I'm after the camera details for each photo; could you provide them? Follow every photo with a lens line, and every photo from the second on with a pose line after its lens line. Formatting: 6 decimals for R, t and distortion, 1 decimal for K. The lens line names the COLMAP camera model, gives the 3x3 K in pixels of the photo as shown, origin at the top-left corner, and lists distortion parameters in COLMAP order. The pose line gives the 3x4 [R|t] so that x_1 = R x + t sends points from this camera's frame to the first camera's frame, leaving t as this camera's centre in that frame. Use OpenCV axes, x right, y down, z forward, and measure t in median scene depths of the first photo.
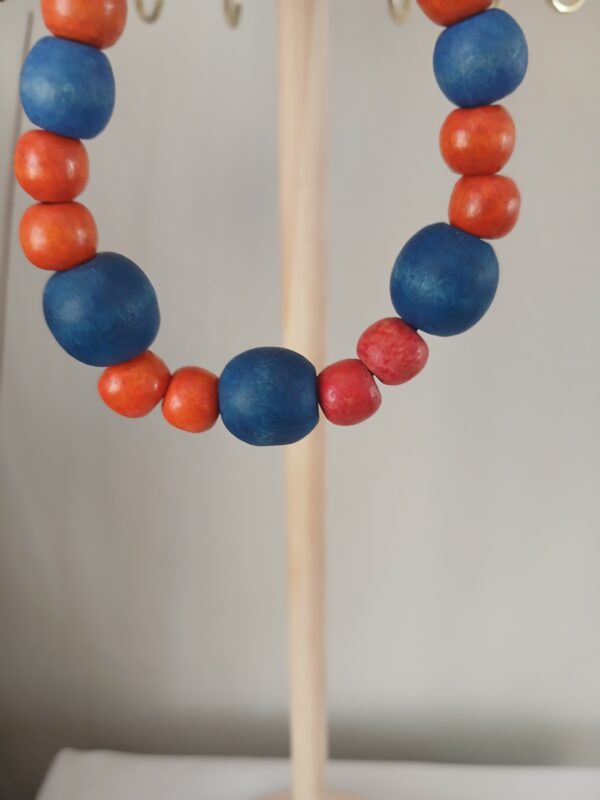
lens RADIAL K [[630.8, 0, 296.4], [0, 630.8, 401.2], [0, 0, 1]] dist [0.012905, -0.014182]
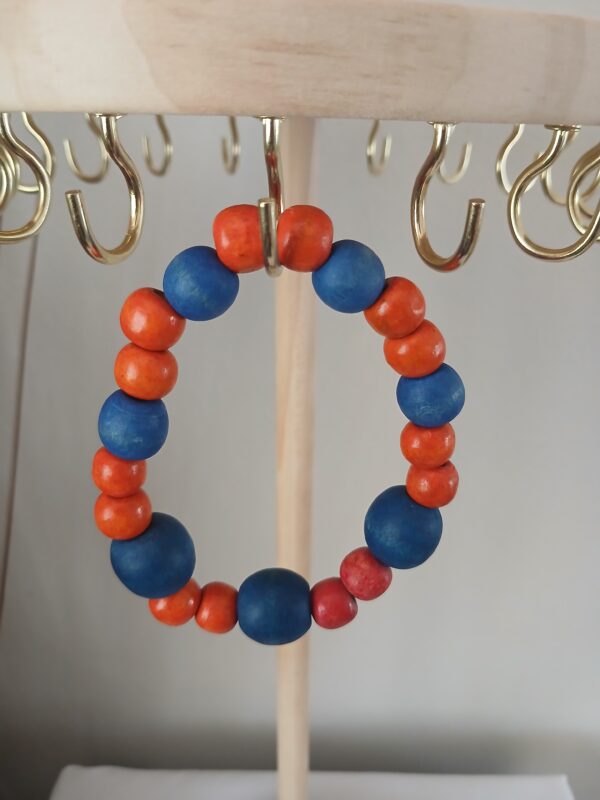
lens RADIAL K [[630.8, 0, 301.6], [0, 630.8, 400.3], [0, 0, 1]] dist [0.012905, -0.014182]
pose [[0.999128, 0.001631, 0.041730, -0.044022], [-0.003721, 0.998740, 0.050055, -0.526406], [-0.041596, -0.050167, 0.997874, -0.335804]]
